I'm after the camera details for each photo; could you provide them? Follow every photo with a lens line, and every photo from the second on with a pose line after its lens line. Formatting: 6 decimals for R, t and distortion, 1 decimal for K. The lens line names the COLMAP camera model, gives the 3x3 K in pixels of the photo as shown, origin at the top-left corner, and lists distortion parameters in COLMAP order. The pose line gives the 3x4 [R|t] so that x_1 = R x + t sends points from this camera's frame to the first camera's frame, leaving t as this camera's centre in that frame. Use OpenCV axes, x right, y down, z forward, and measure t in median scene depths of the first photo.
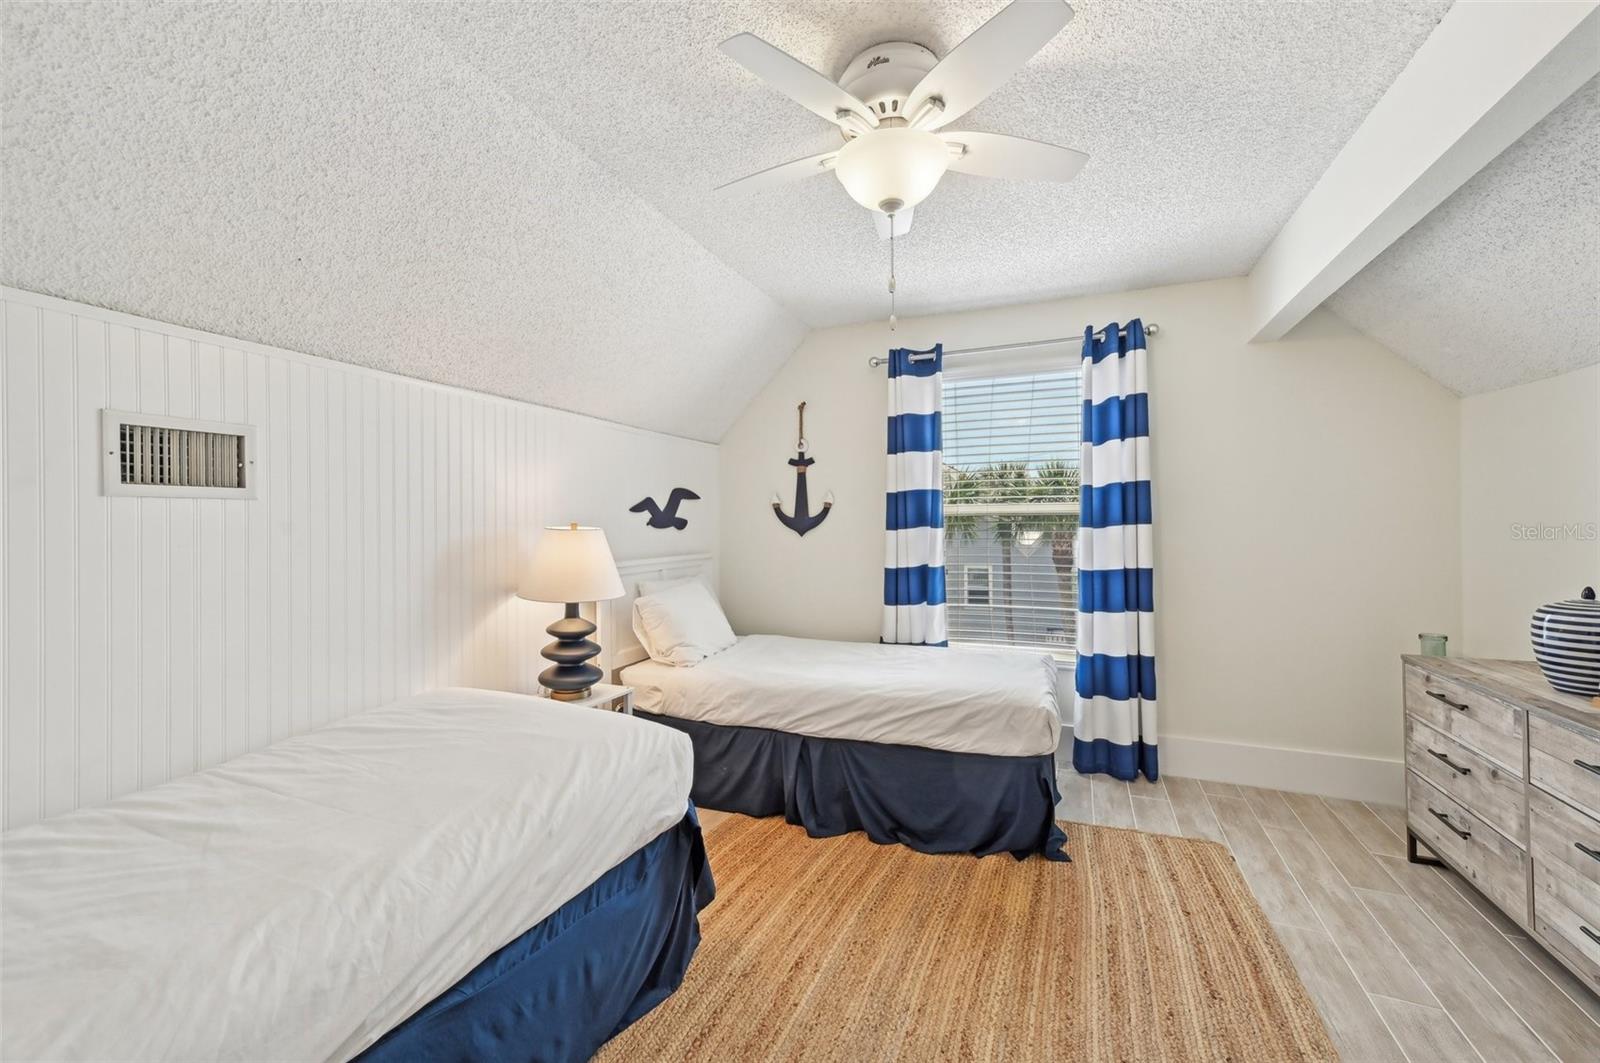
lens RADIAL K [[639.7, 0, 794.9], [0, 639.7, 524.5], [0, 0, 1]] dist [0.003193, -0.001685]
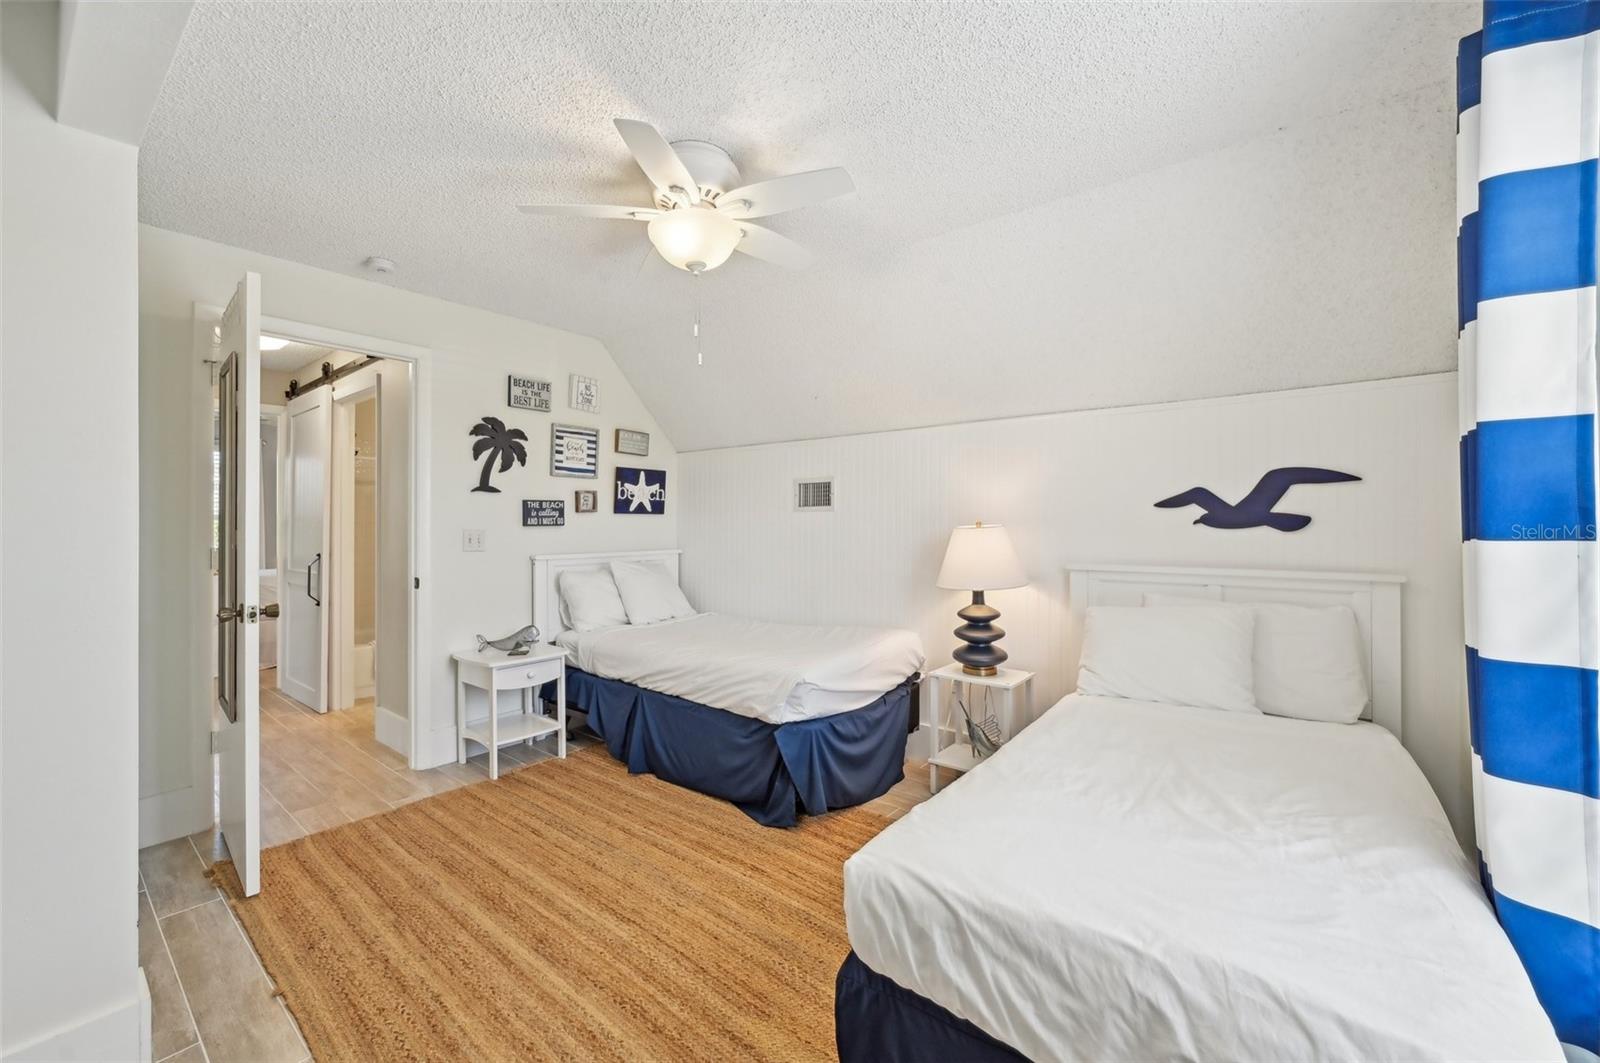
lens RADIAL K [[639.7, 0, 793.9], [0, 639.7, 524.3], [0, 0, 1]] dist [0.003193, -0.001685]
pose [[-0.275029, 0.007441, -0.961407, 0.951106], [0.002409, 0.999972, 0.007050, -0.007555], [0.961433, -0.000377, -0.275039, 1.121034]]
